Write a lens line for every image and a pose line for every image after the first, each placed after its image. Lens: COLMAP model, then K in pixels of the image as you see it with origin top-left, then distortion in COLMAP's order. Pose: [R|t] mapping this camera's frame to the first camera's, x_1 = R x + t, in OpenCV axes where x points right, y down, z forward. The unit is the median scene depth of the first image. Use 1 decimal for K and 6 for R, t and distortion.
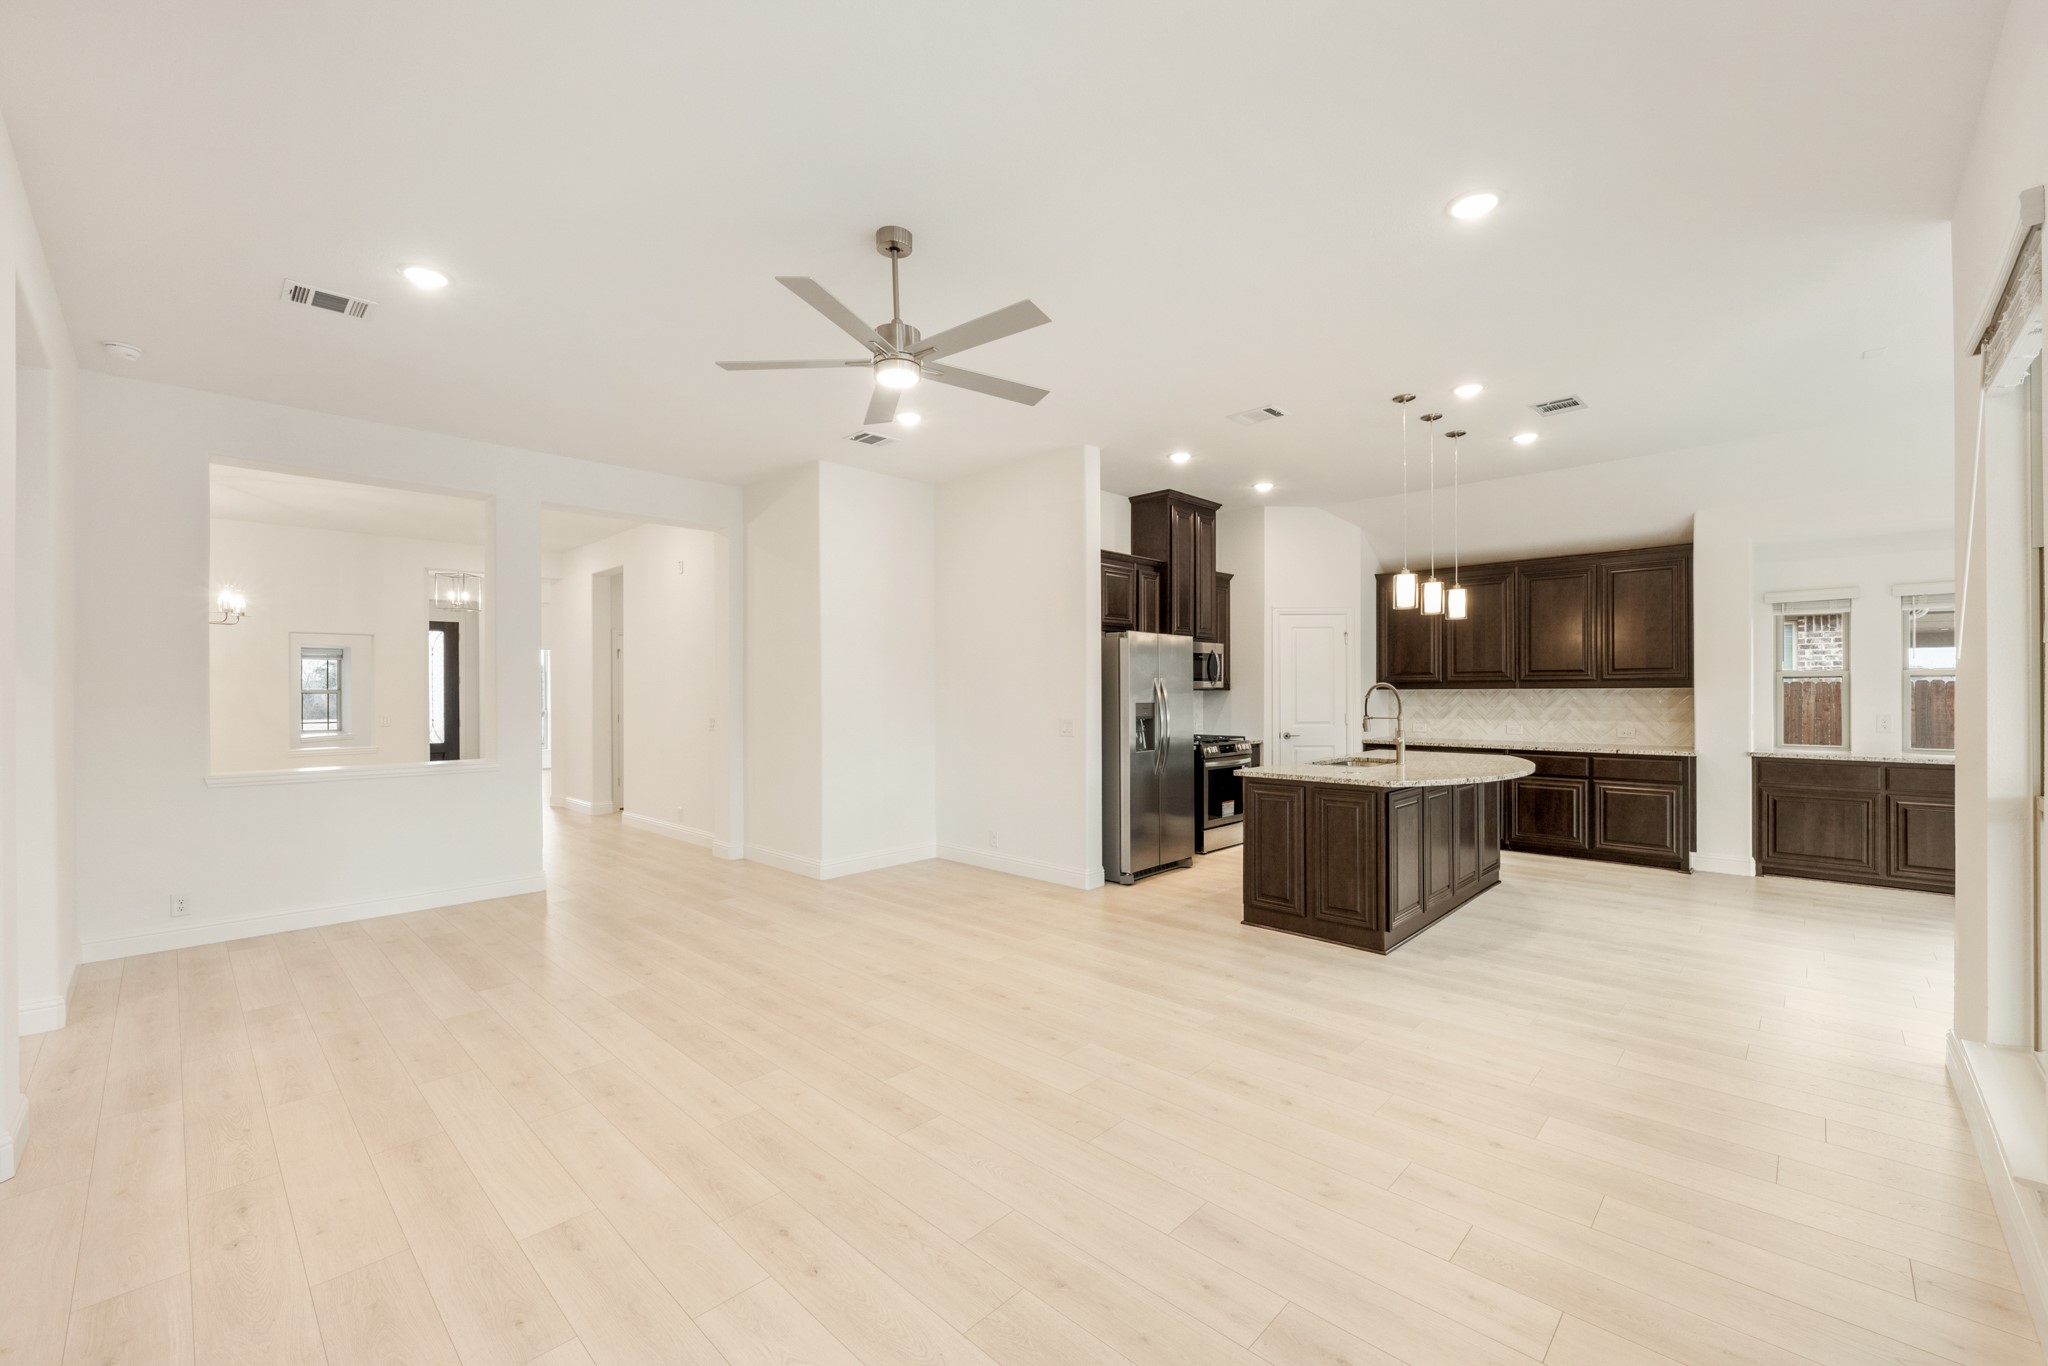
lens RADIAL K [[846.0, 0, 1015.3], [0, 846.0, 688.4], [0, 0, 1]] dist [0.001512, 0.000015]
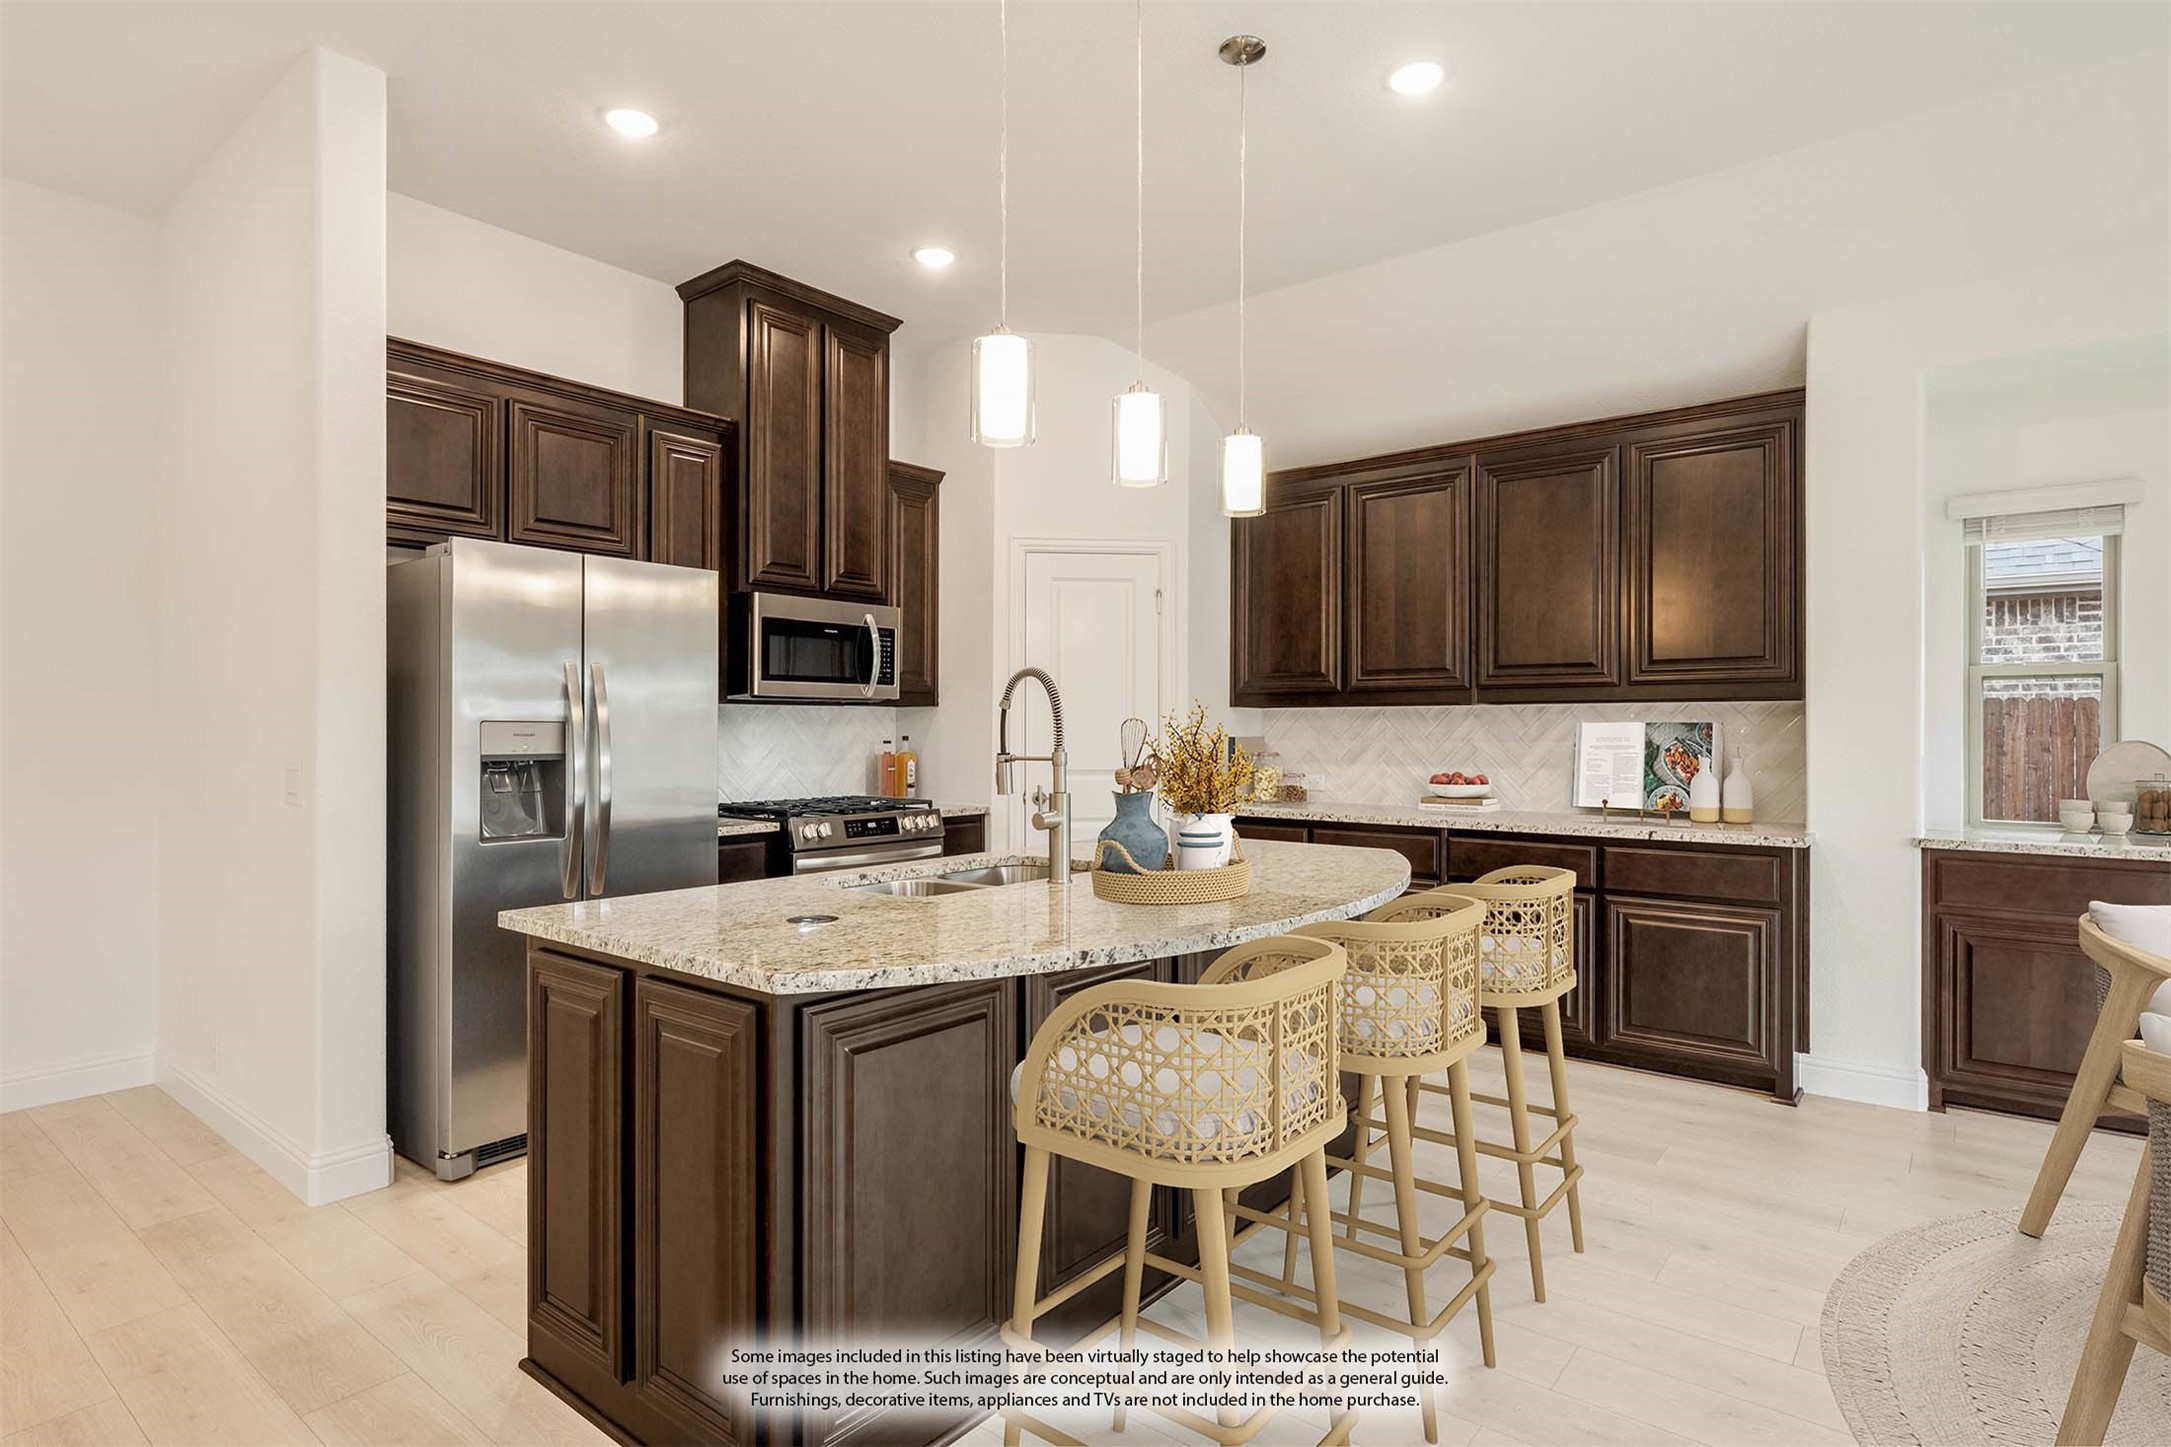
lens RADIAL K [[1116.0, 0, 1092.1], [0, 1116.0, 722.4], [0, 0, 1]] dist [-0.003206, -0.000242]
pose [[0.996368, 0.006195, 0.084922, 0.354925], [-0.005924, 0.999977, -0.003439, 0.016591], [-0.084942, 0.002923, 0.996382, 0.418785]]
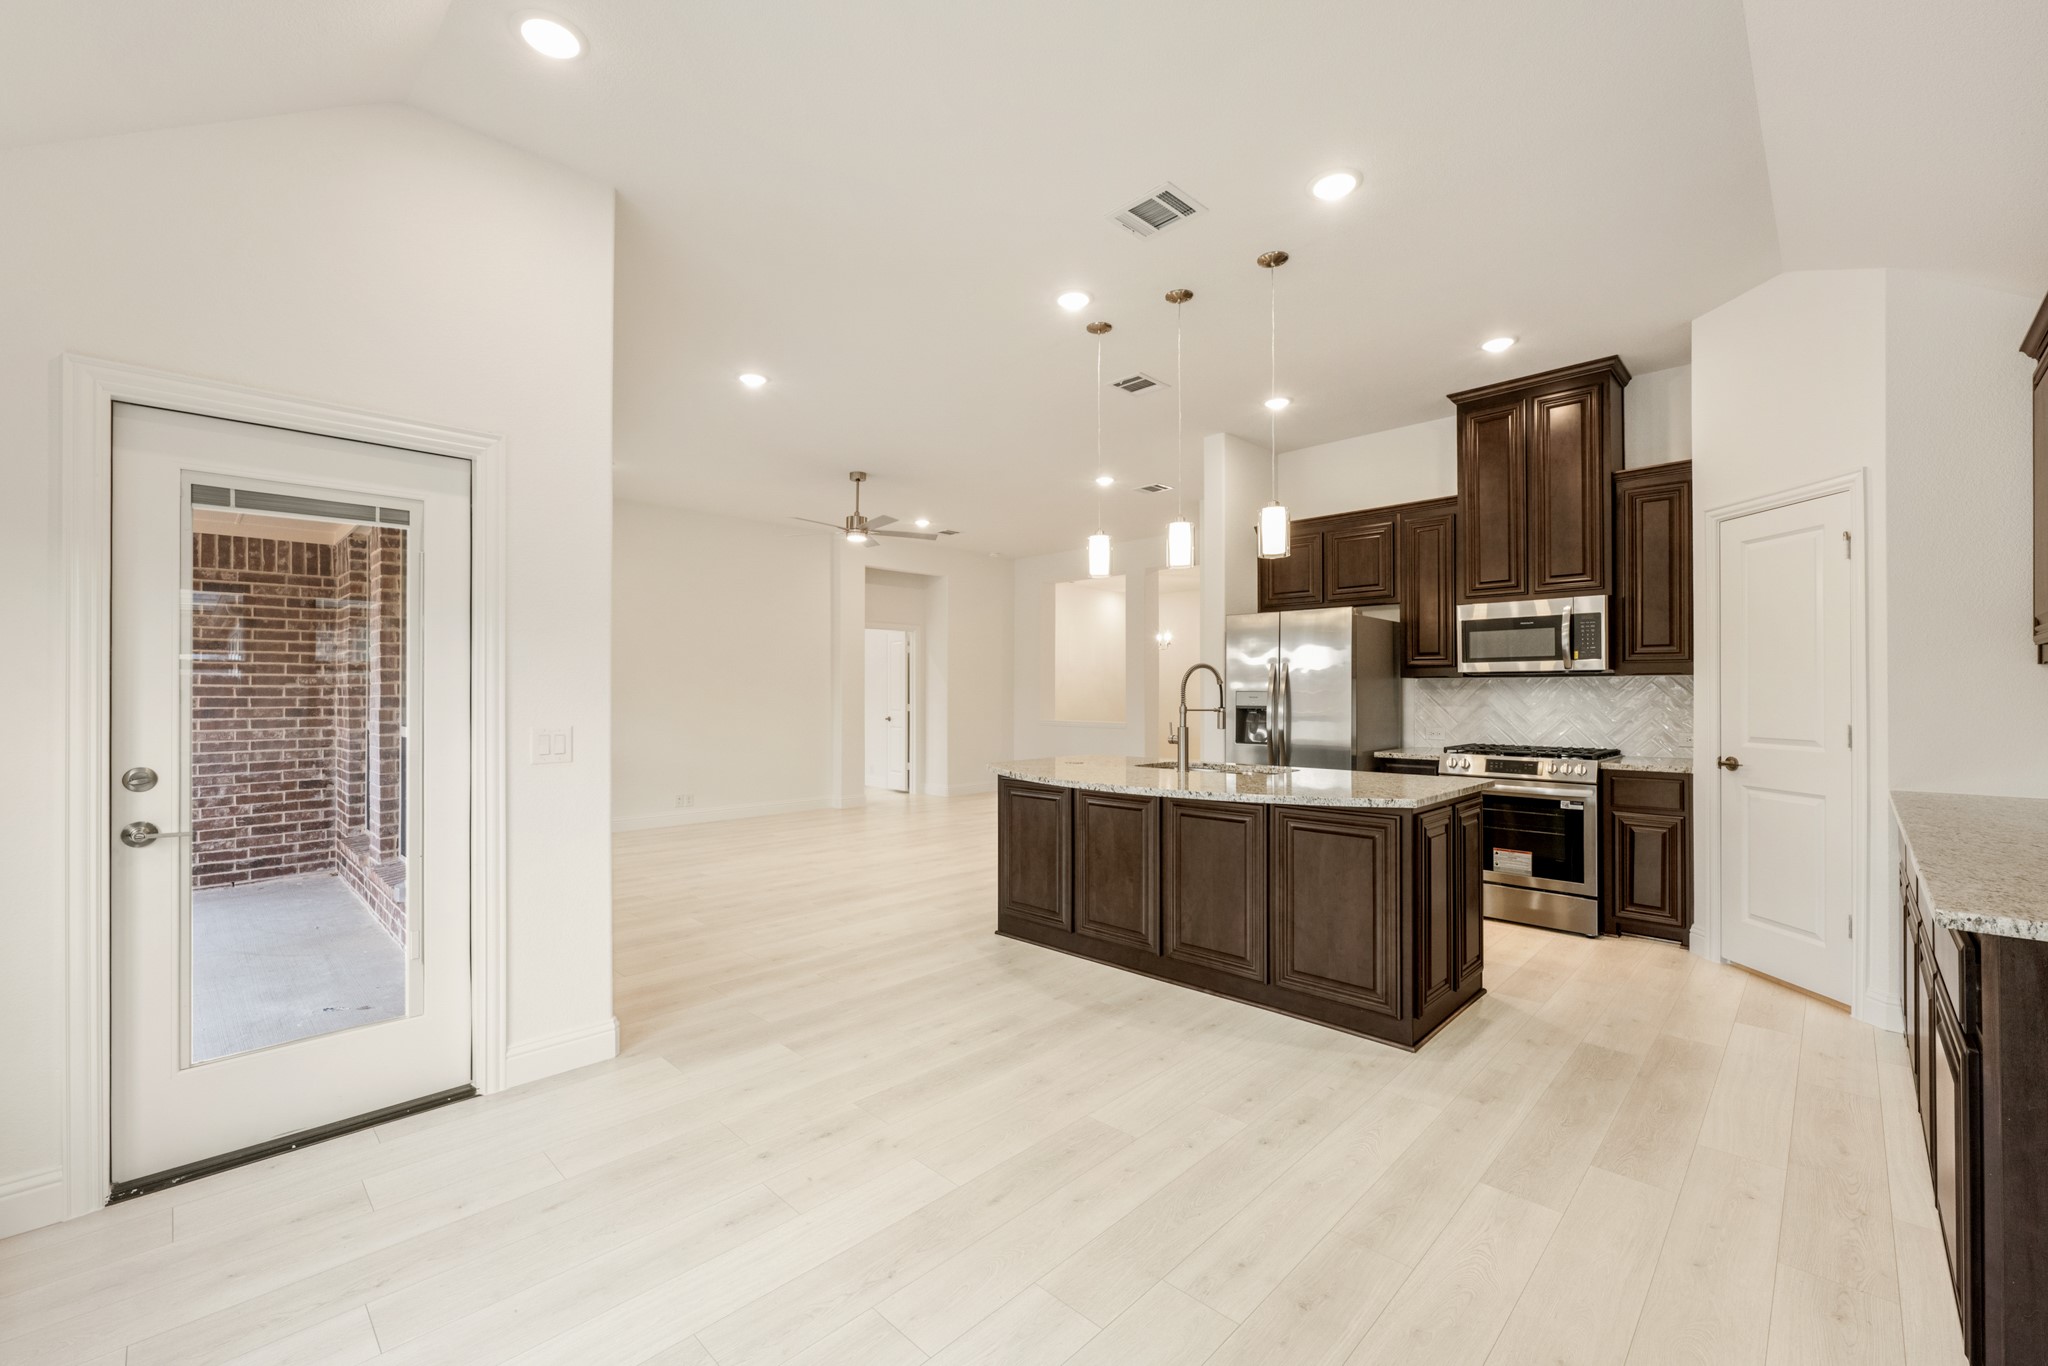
lens RADIAL K [[846.0, 0, 1022.7], [0, 846.0, 689.0], [0, 0, 1]] dist [0.001512, 0.000015]
pose [[-0.016845, -0.002715, -0.999854, 0.999179], [0.002131, 0.999994, -0.002751, 0.015220], [0.999856, -0.002177, -0.016839, 0.717436]]
